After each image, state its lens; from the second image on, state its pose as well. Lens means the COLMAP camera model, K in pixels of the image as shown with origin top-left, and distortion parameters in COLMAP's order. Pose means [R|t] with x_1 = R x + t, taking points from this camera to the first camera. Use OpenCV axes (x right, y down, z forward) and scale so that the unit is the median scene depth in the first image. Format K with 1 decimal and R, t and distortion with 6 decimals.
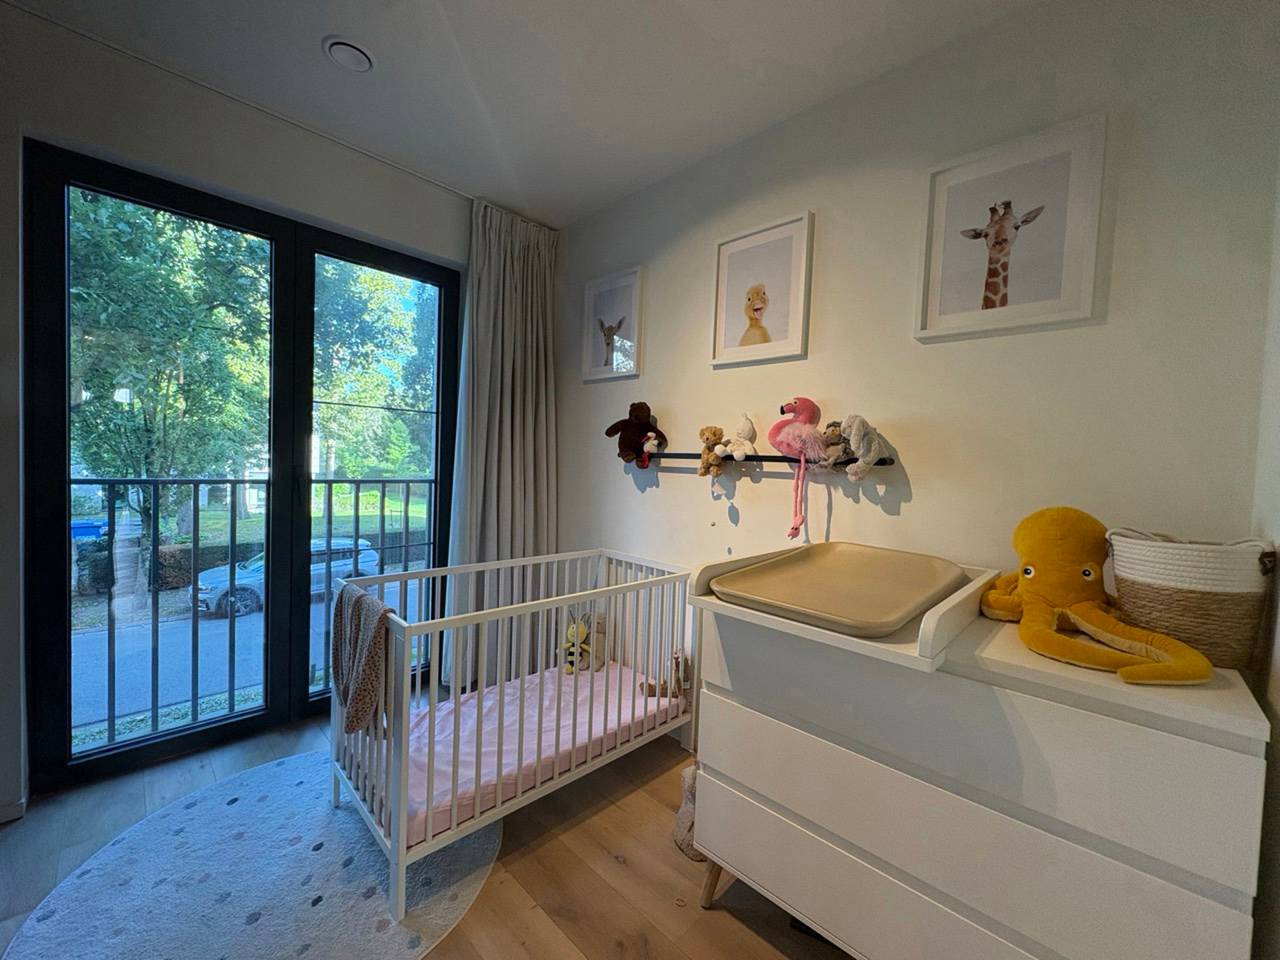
lens RADIAL K [[523.0, 0, 640.0], [0, 523.0, 480.0], [0, 0, 1]] dist [0.000167, -0.000347]
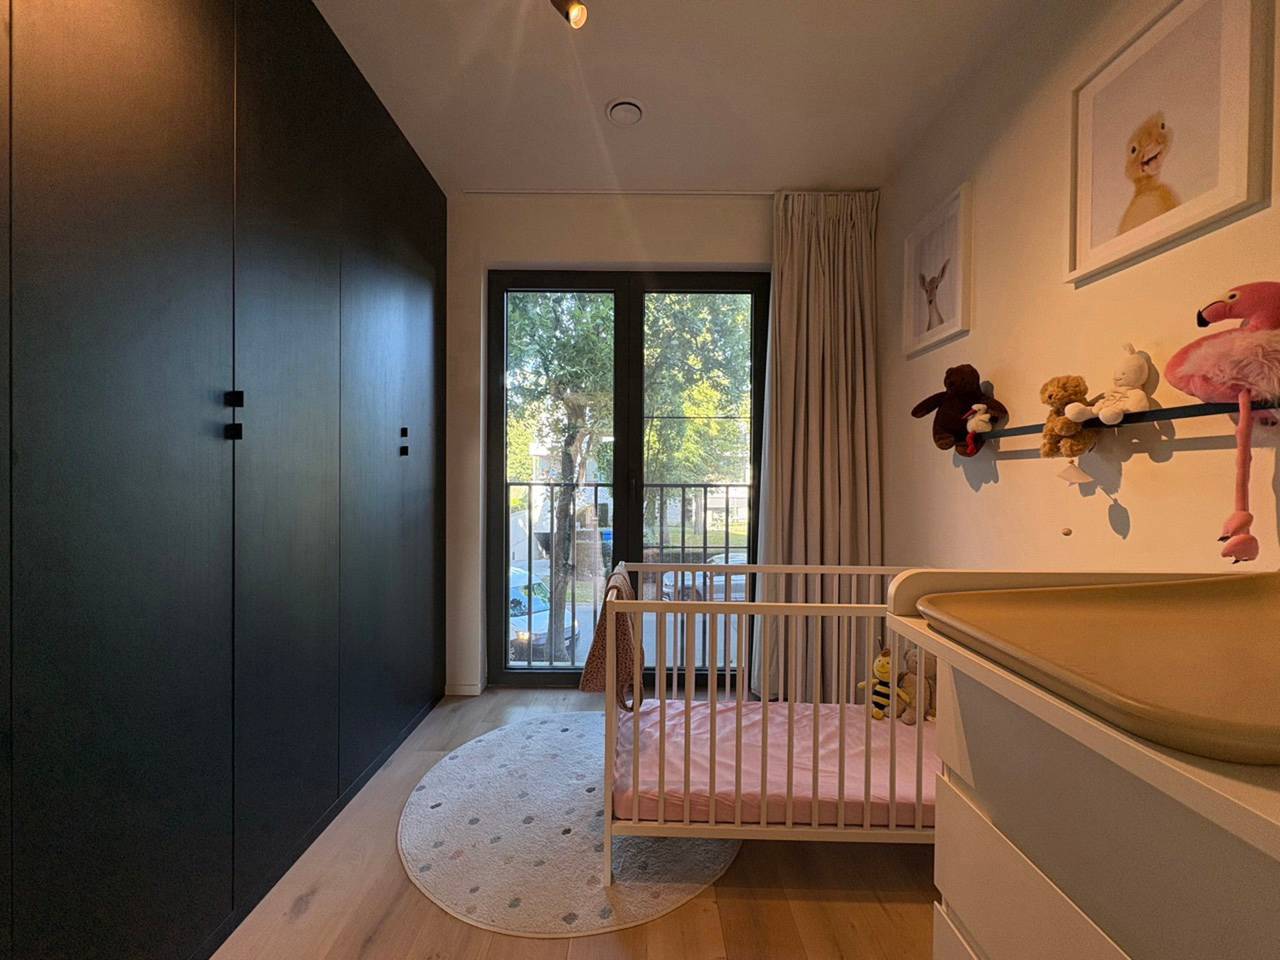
lens RADIAL K [[516.2, 0, 634.9], [0, 516.2, 483.6], [0, 0, 1]] dist [-0.001968, -0.000251]
pose [[0.685755, -0.025177, -0.727396, 0.231720], [-0.008165, 0.999073, -0.042278, 0.056288], [0.727786, 0.034932, 0.684914, 0.207030]]
